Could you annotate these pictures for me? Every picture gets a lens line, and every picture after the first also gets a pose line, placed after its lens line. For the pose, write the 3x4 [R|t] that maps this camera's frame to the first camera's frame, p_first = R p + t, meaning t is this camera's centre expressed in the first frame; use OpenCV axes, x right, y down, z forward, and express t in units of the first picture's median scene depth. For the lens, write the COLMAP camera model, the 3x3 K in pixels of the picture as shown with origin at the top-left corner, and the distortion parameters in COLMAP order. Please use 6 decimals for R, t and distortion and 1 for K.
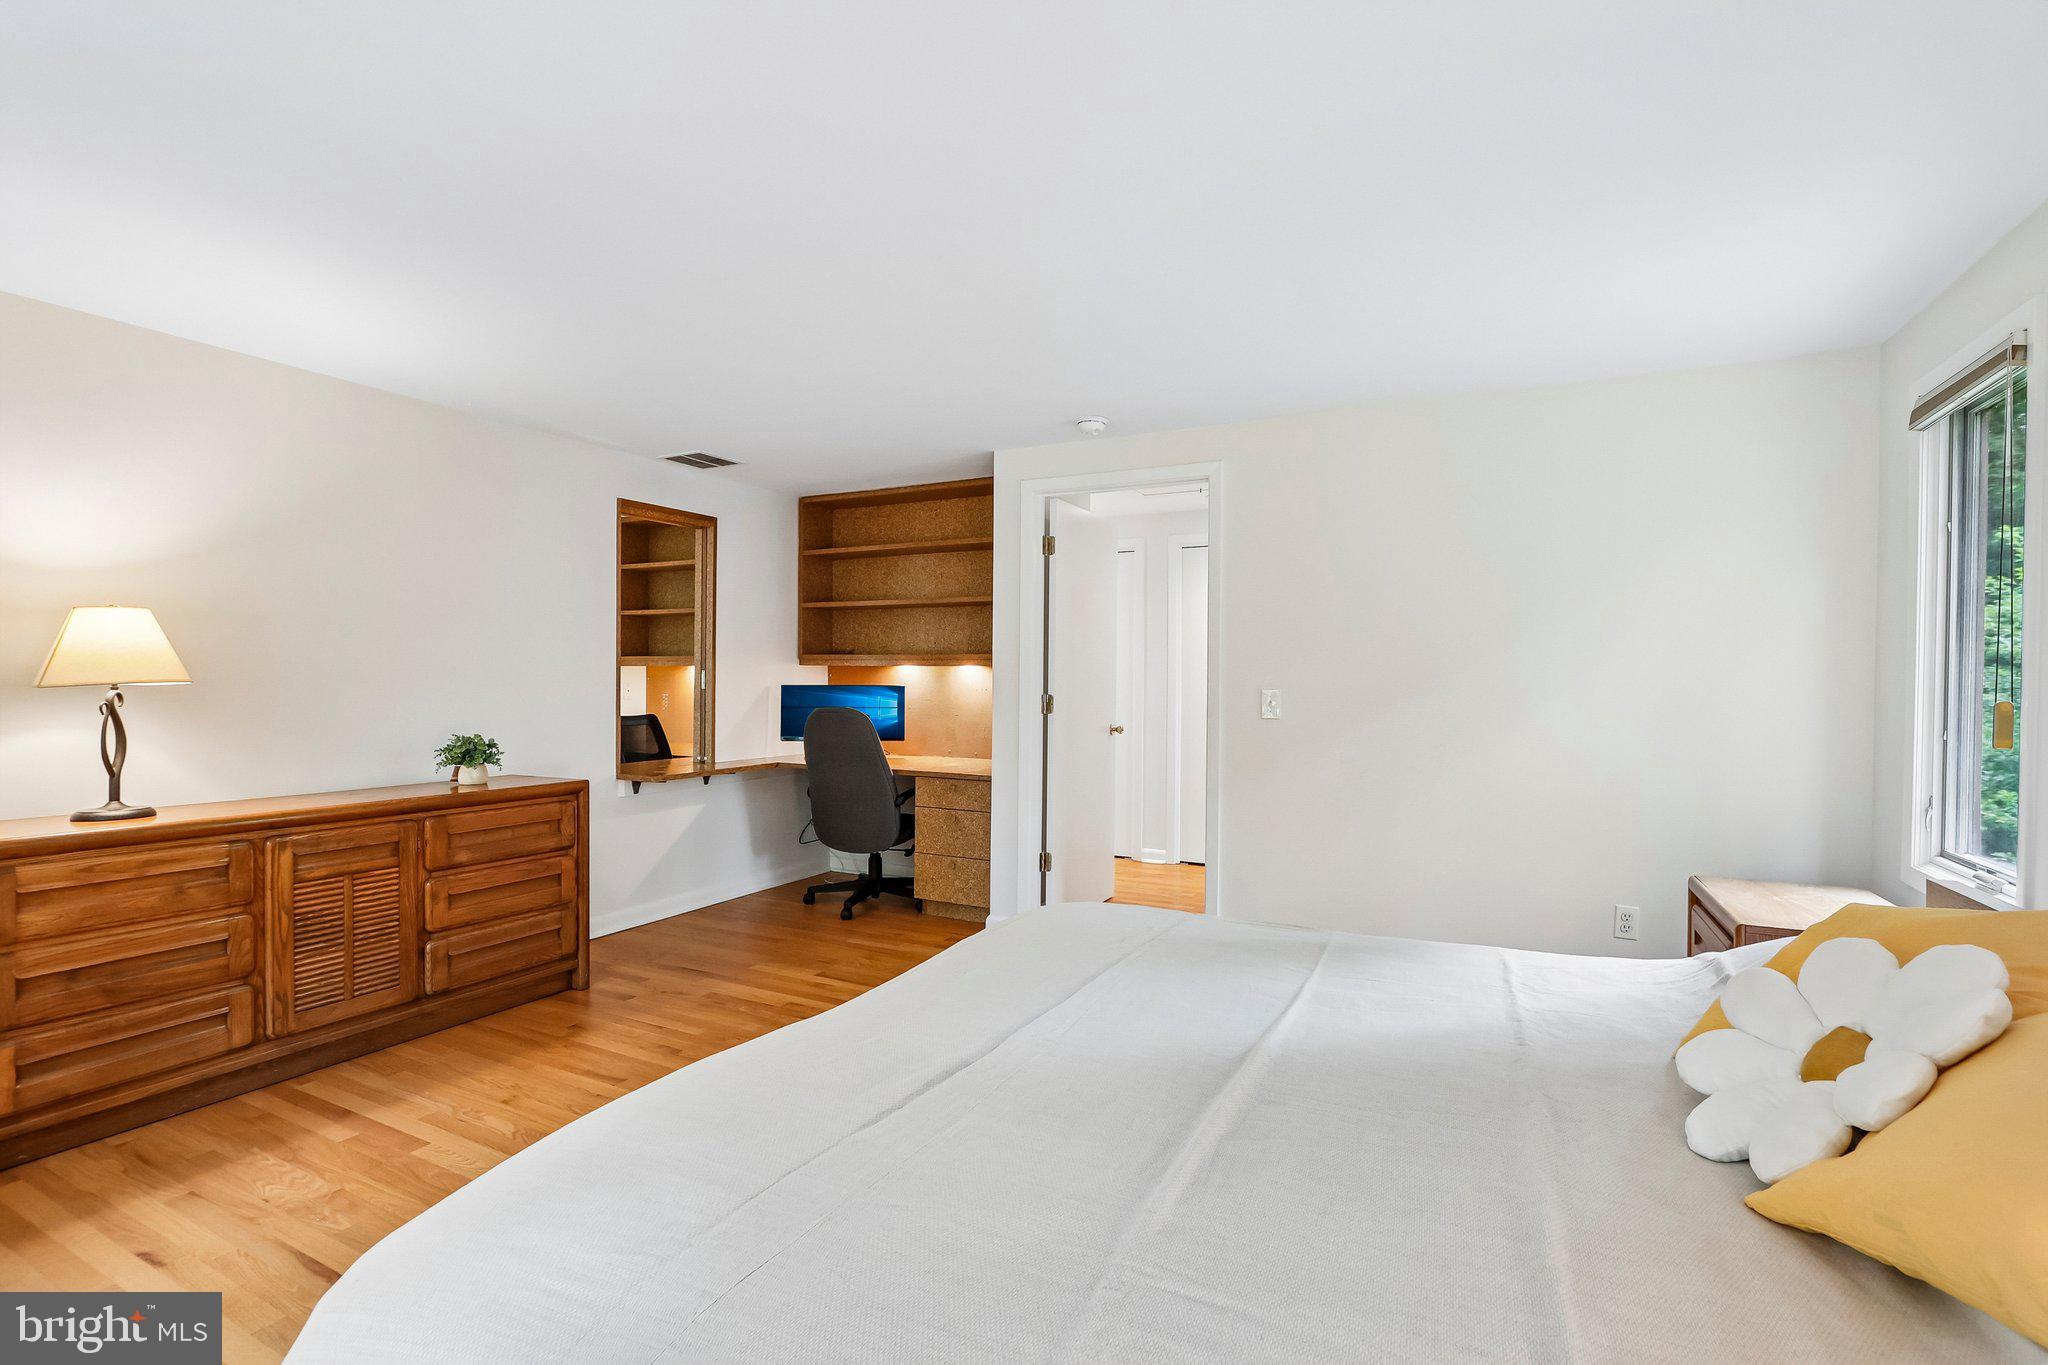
lens RADIAL K [[942.7, 0, 1011.9], [0, 942.7, 681.8], [0, 0, 1]] dist [-0.016514, 0.001435]
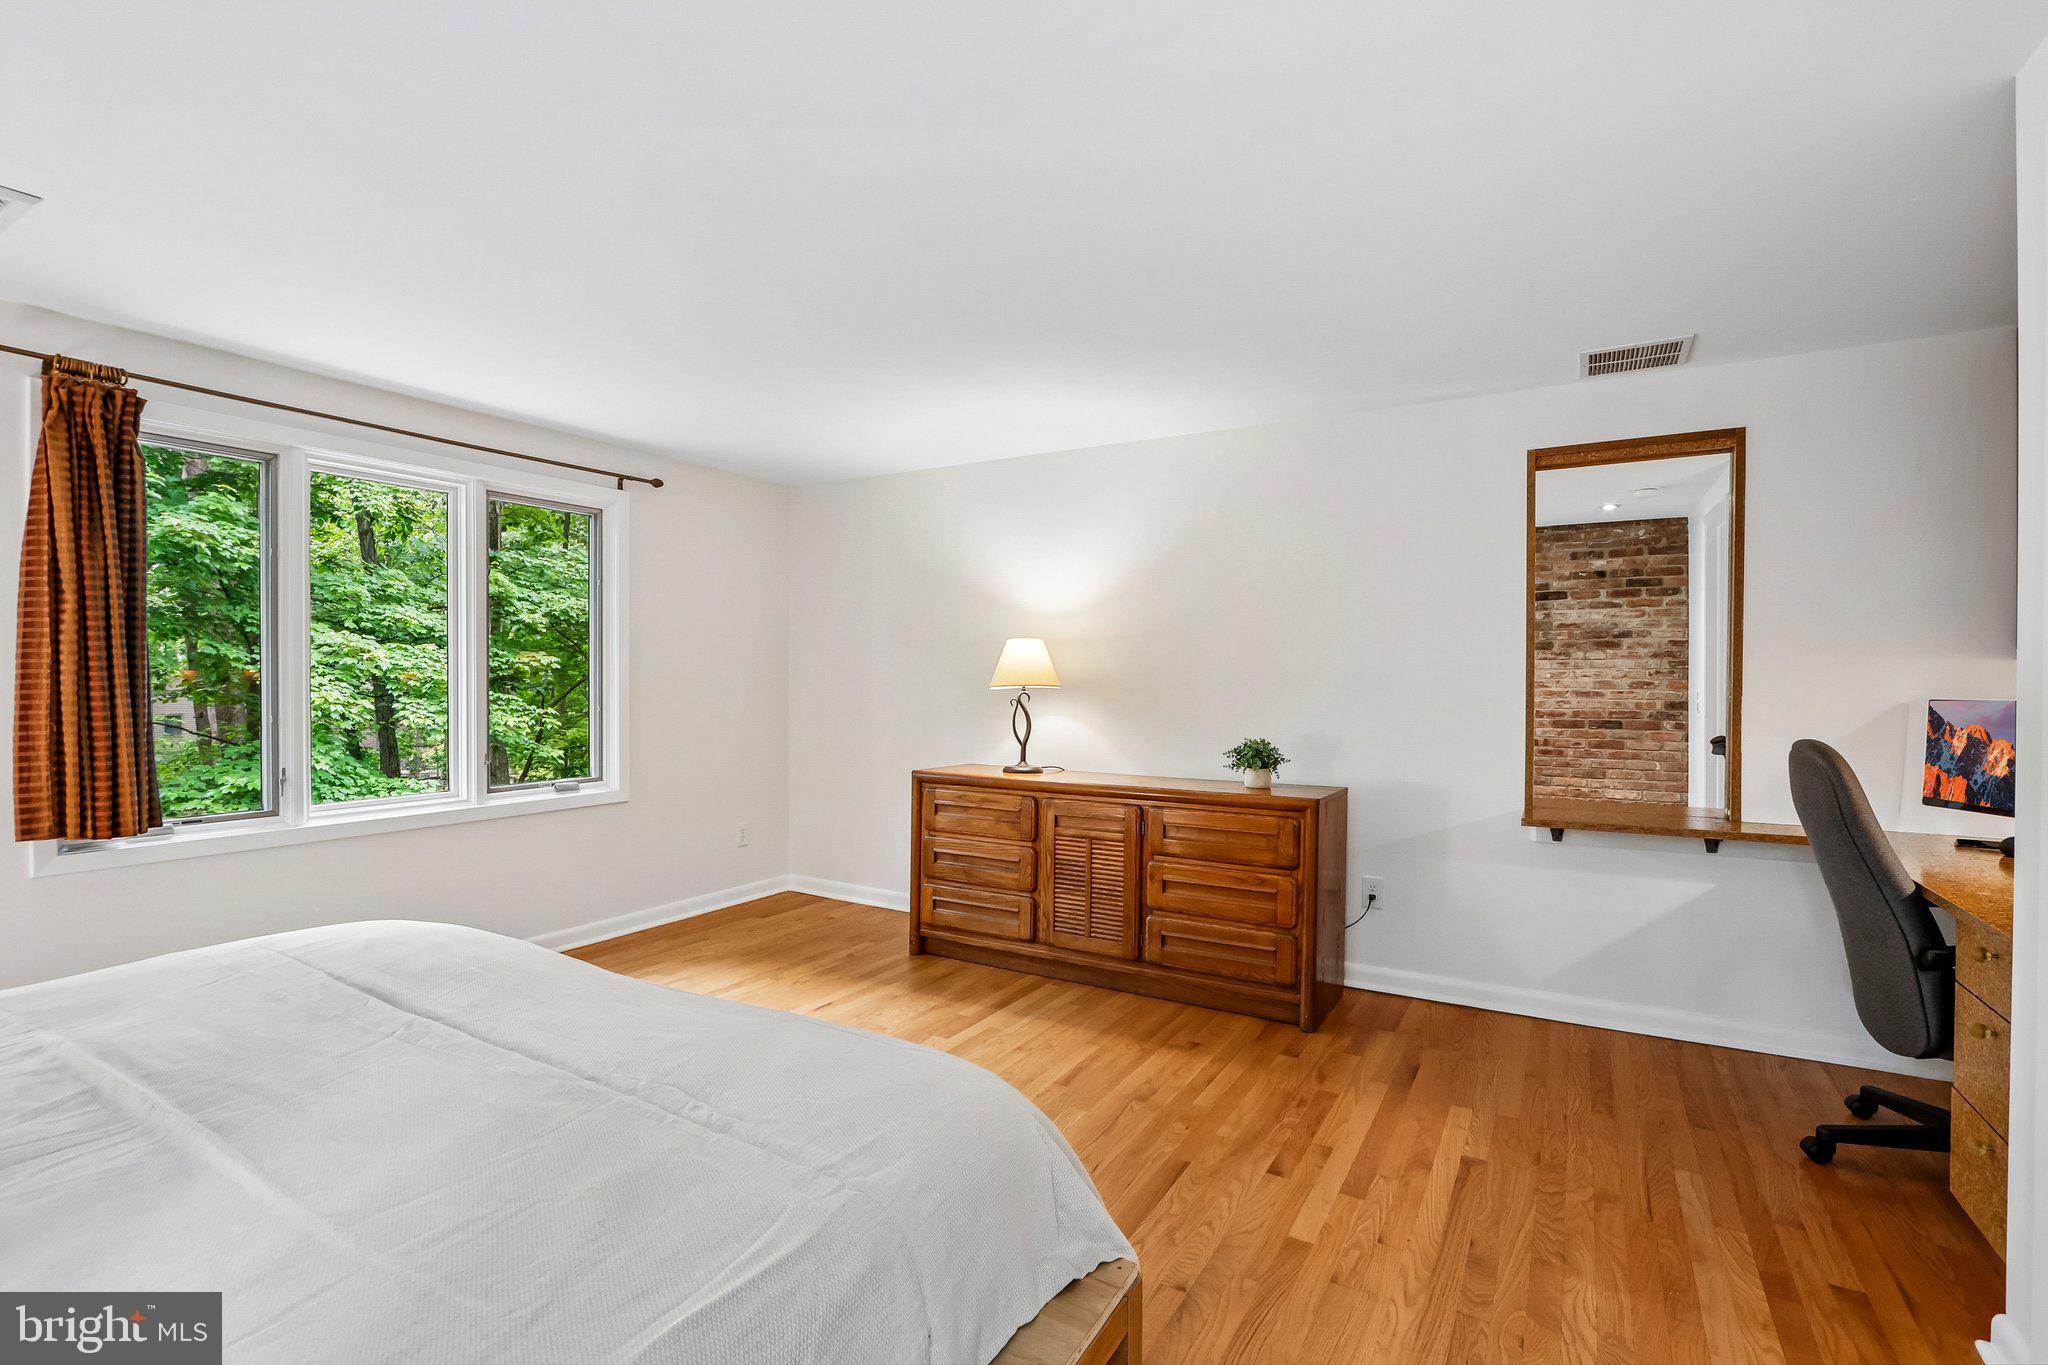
lens RADIAL K [[942.7, 0, 1017.7], [0, 942.7, 683.0], [0, 0, 1]] dist [-0.016514, 0.001435]
pose [[-0.058794, -0.001235, -0.998269, 0.479410], [-0.006735, 0.999977, -0.000840, -0.003060], [0.998247, 0.006674, -0.058801, 0.814627]]
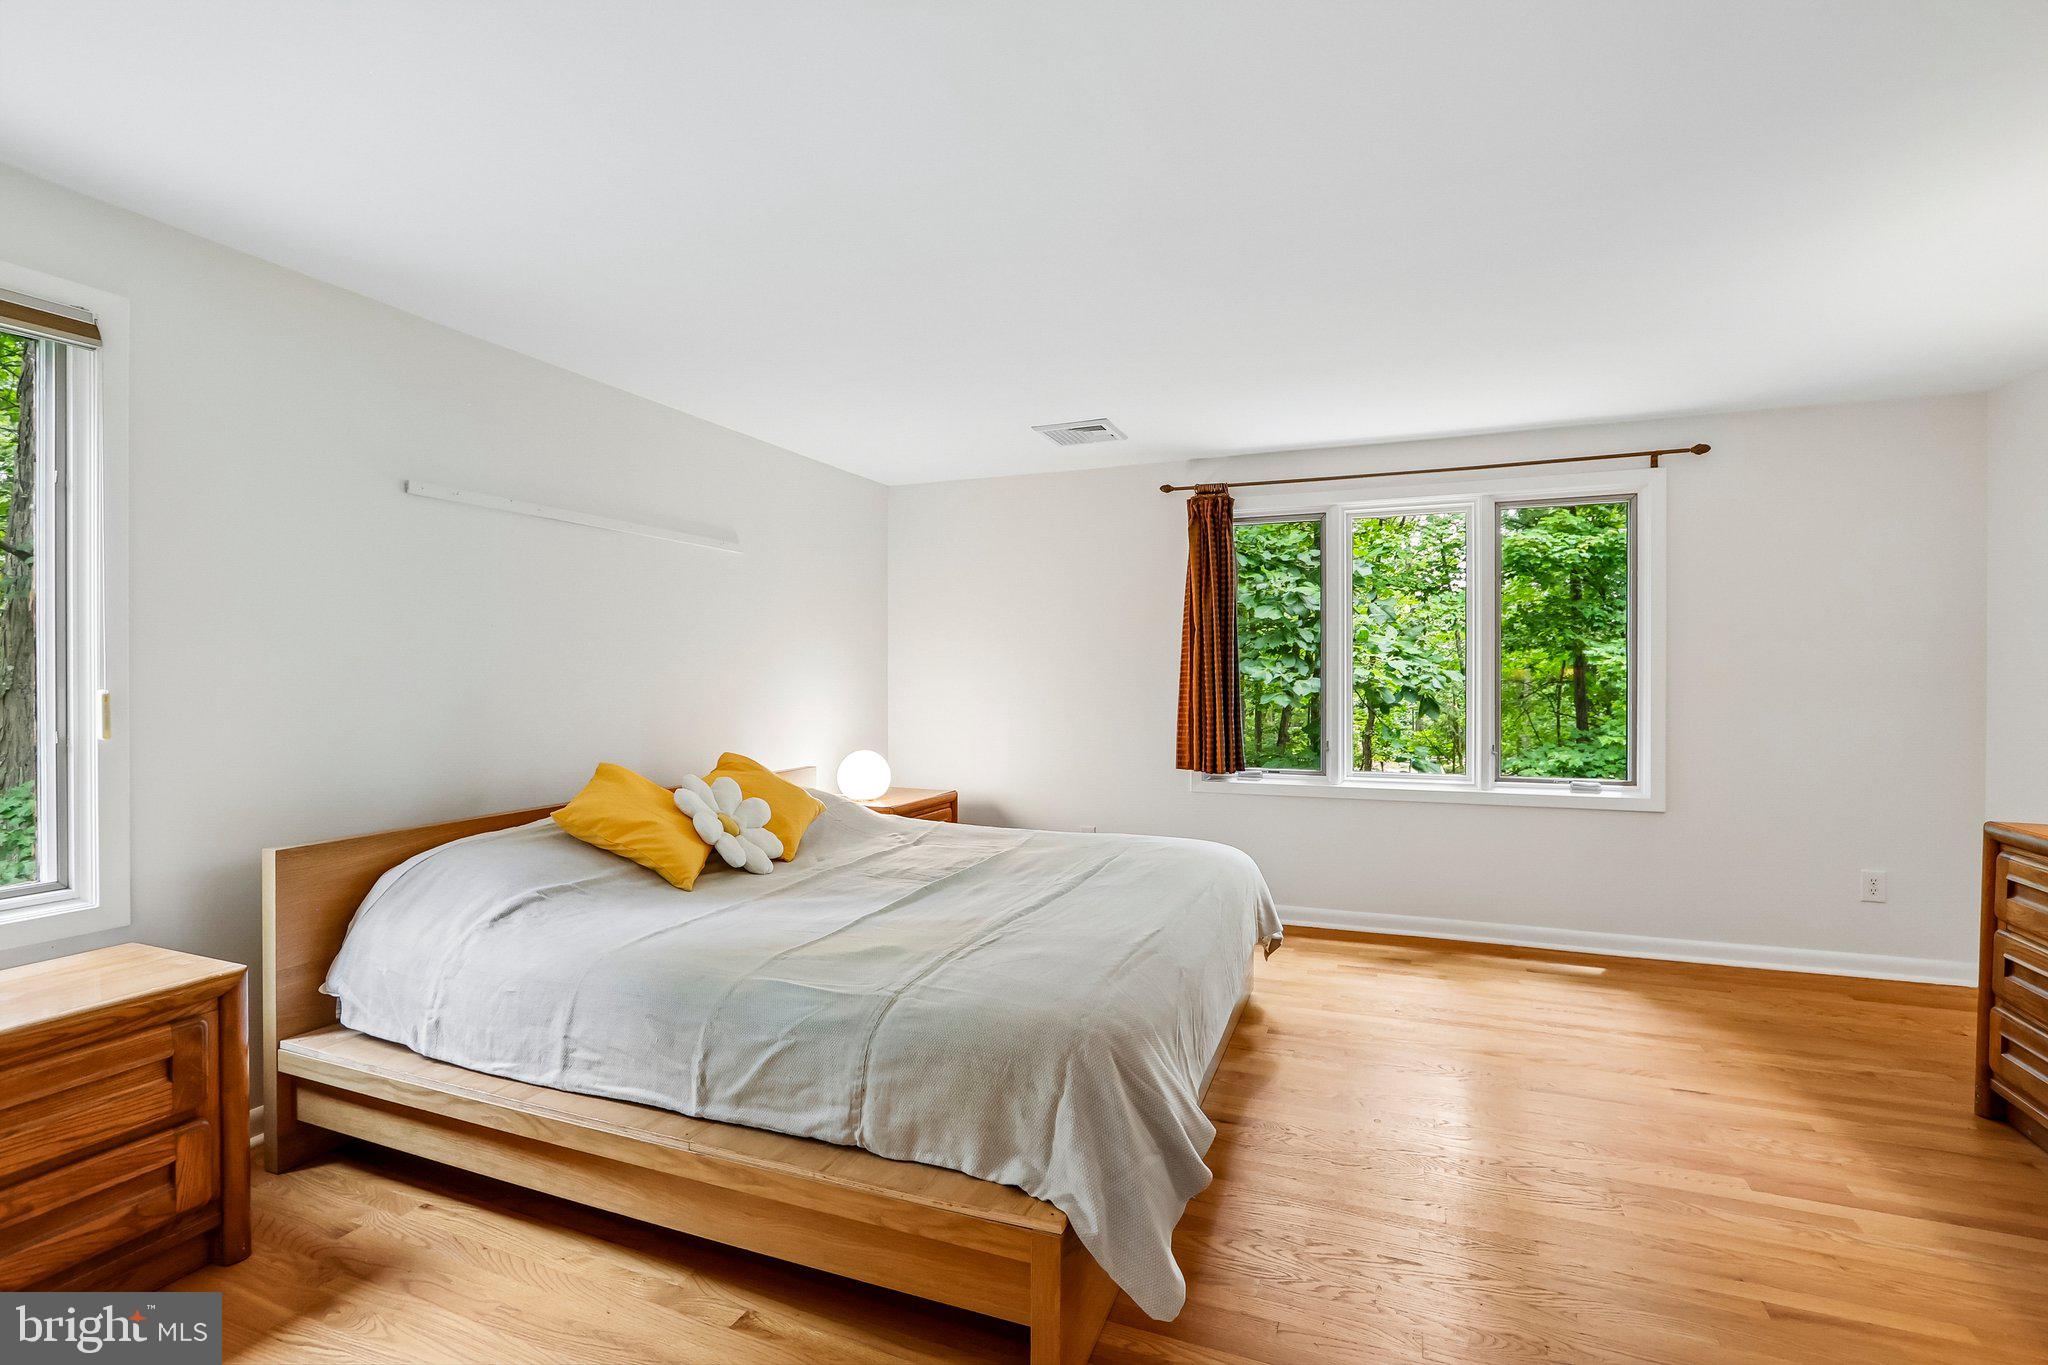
lens RADIAL K [[942.7, 0, 1009.8], [0, 942.7, 676.1], [0, 0, 1]] dist [-0.016514, 0.001435]
pose [[-0.996212, -0.005979, -0.086747, 0.128614], [-0.006437, 0.999967, 0.005006, -0.006669], [0.086715, 0.005545, -0.996218, 1.279224]]
